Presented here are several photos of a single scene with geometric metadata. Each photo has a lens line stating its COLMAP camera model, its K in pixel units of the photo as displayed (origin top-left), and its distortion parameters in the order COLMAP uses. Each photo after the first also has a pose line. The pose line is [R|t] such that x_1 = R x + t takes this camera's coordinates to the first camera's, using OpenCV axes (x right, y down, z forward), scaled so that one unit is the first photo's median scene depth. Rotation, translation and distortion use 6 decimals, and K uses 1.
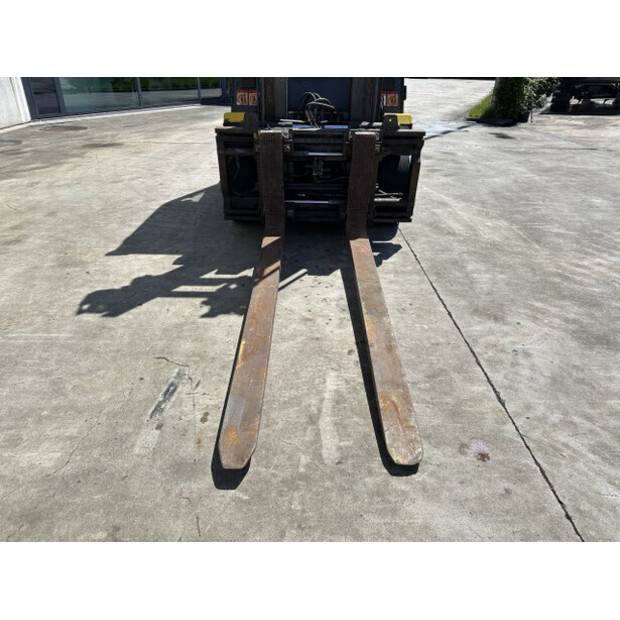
lens RADIAL K [[440.8, 0, 310.0], [0, 440.8, 310.0], [0, 0, 1]] dist [0.067477, -0.090780]
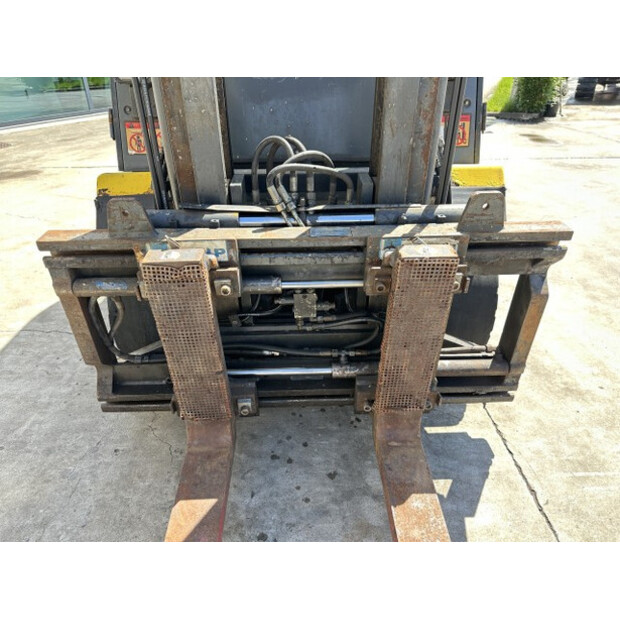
lens RADIAL K [[440.8, 0, 310.0], [0, 440.8, 310.0], [0, 0, 1]] dist [0.067477, -0.090780]
pose [[0.999219, -0.037112, 0.013576, 0.016243], [0.036784, 0.999043, 0.023656, -0.320963], [-0.014440, -0.023138, 0.999628, 0.558006]]
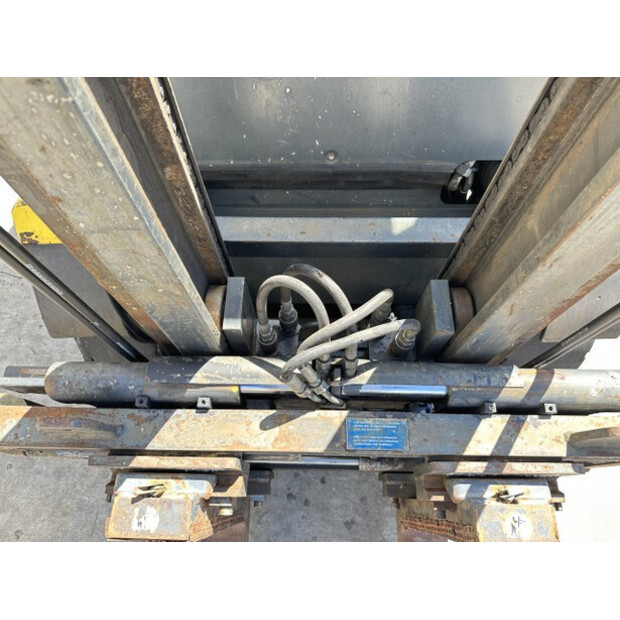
lens RADIAL K [[440.8, 0, 310.0], [0, 440.8, 310.0], [0, 0, 1]] dist [0.067477, -0.090780]
pose [[0.999667, 0.005722, -0.025163, 0.009209], [0.009775, 0.818464, 0.574475, -0.577527], [0.023882, -0.574530, 0.818135, 0.764813]]
